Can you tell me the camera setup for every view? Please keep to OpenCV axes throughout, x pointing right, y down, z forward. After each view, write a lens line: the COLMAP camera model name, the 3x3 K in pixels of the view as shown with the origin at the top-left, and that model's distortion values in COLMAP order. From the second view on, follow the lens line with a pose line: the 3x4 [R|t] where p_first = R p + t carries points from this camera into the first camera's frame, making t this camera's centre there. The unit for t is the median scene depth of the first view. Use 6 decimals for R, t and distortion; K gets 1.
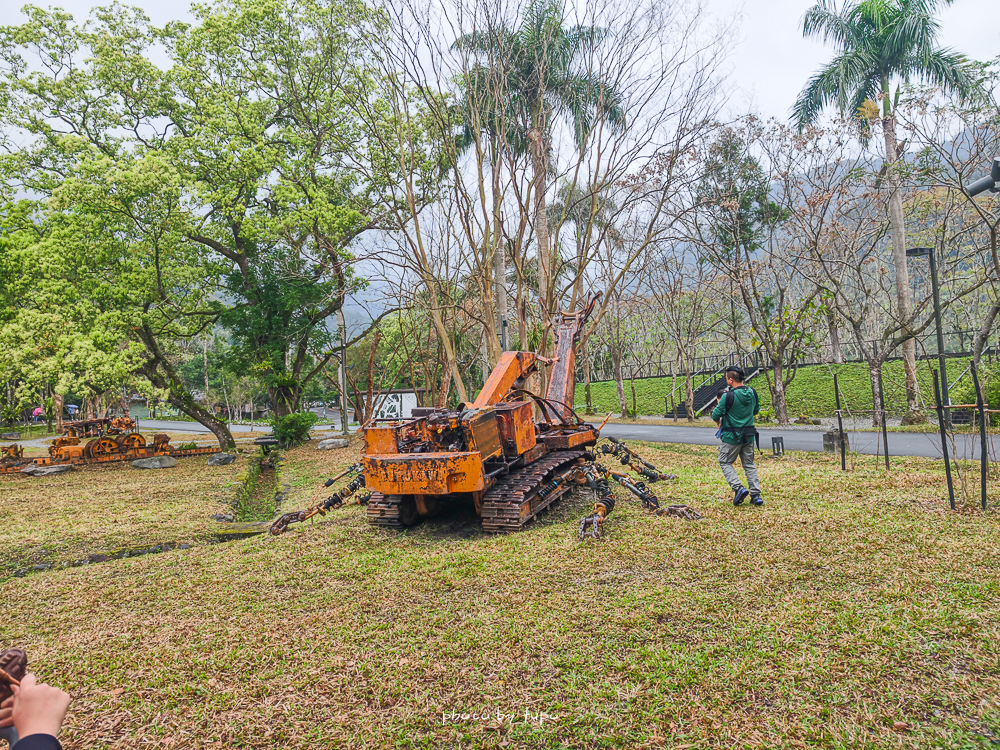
lens RADIAL K [[690.0, 0, 500.2], [0, 690.0, 353.9], [0, 0, 1]] dist [0.004336, 0.000010]
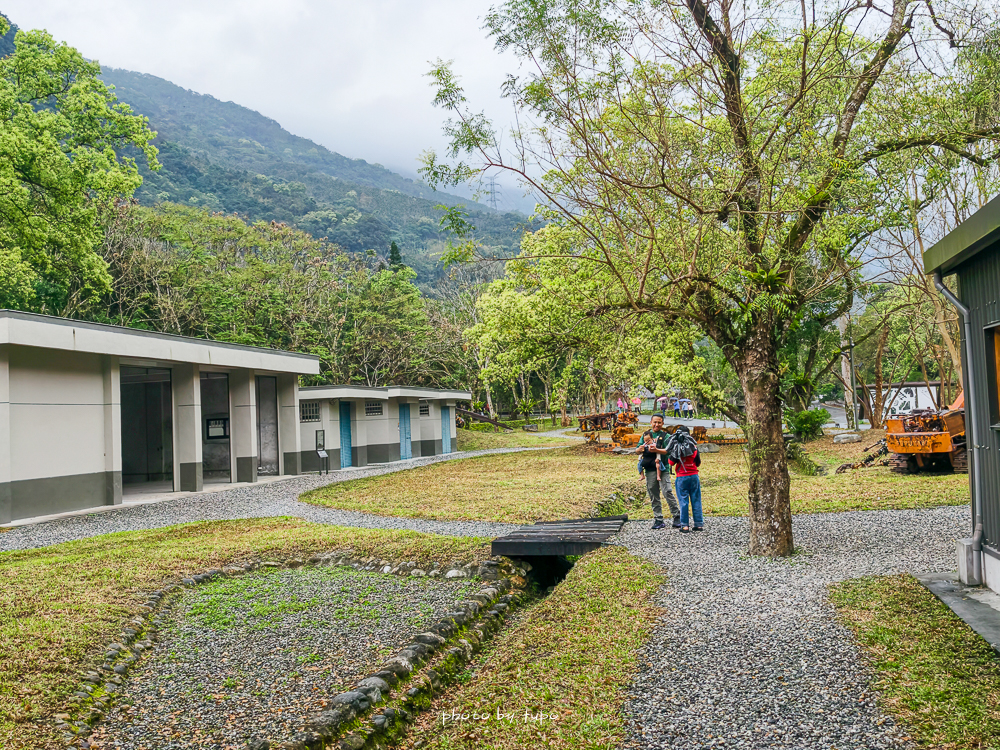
lens RADIAL K [[954.9, 0, 499.3], [0, 954.9, 326.6], [0, 0, 1]] dist [-0.009744, -0.022969]
pose [[0.847727, -0.035804, -0.529223, 0.093771], [0.035991, 0.999303, -0.009954, -0.050426], [0.529210, -0.010610, 0.848424, -0.562117]]
